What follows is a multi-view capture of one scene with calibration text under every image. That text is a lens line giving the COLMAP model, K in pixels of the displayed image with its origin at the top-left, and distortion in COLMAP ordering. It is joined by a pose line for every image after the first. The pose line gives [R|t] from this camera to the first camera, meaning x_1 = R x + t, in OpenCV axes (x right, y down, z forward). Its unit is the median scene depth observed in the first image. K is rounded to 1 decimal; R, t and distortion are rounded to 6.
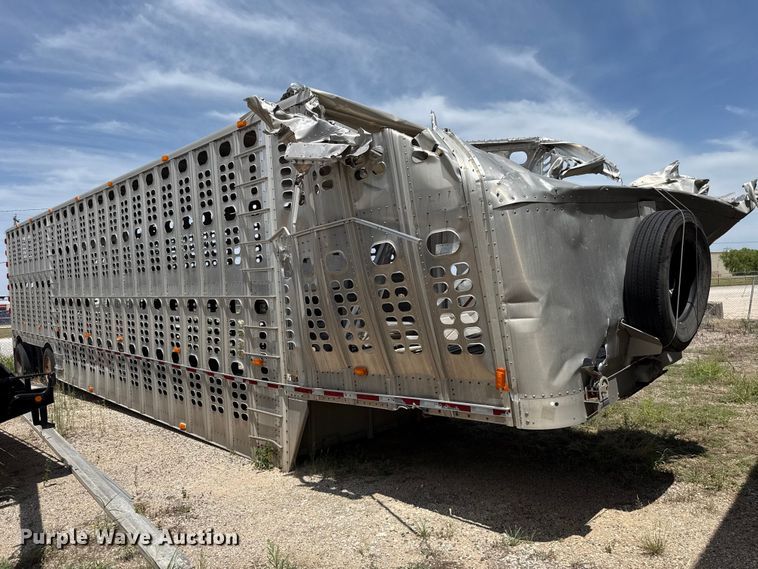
lens RADIAL K [[543.7, 0, 378.3], [0, 543.7, 287.2], [0, 0, 1]] dist [0.058293, -0.087796]
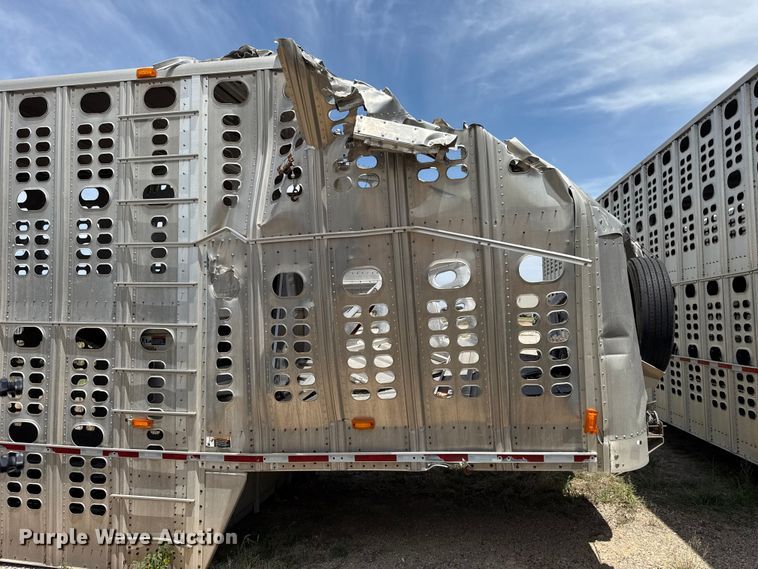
lens RADIAL K [[543.7, 0, 372.8], [0, 543.7, 287.0], [0, 0, 1]] dist [0.058293, -0.087796]
pose [[0.813480, 0.069330, 0.577446, -0.487640], [-0.028138, 0.996398, -0.079990, 0.021494], [-0.580912, 0.048822, 0.812501, 0.353008]]
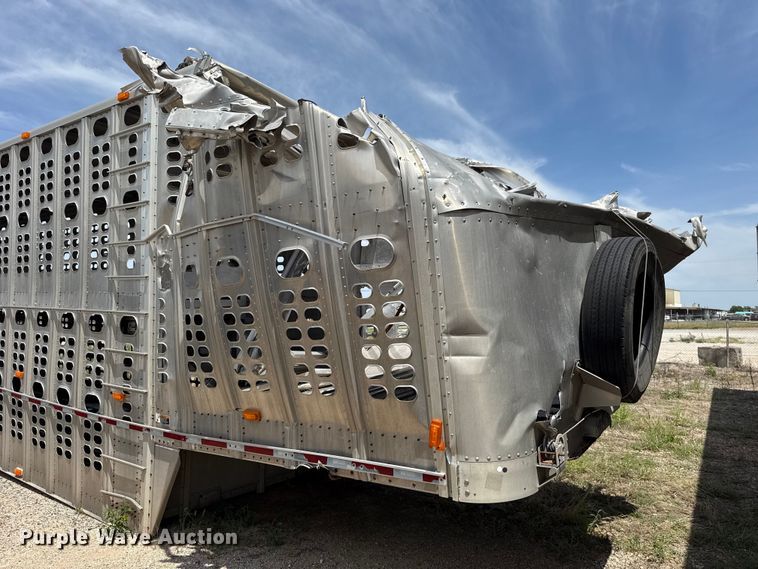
lens RADIAL K [[543.7, 0, 385.3], [0, 543.7, 280.2], [0, 0, 1]] dist [0.058293, -0.087796]
pose [[0.981888, 0.066171, 0.177531, 0.003191], [-0.054665, 0.996122, -0.068941, 0.006951], [-0.181405, 0.057988, 0.981697, 0.192187]]
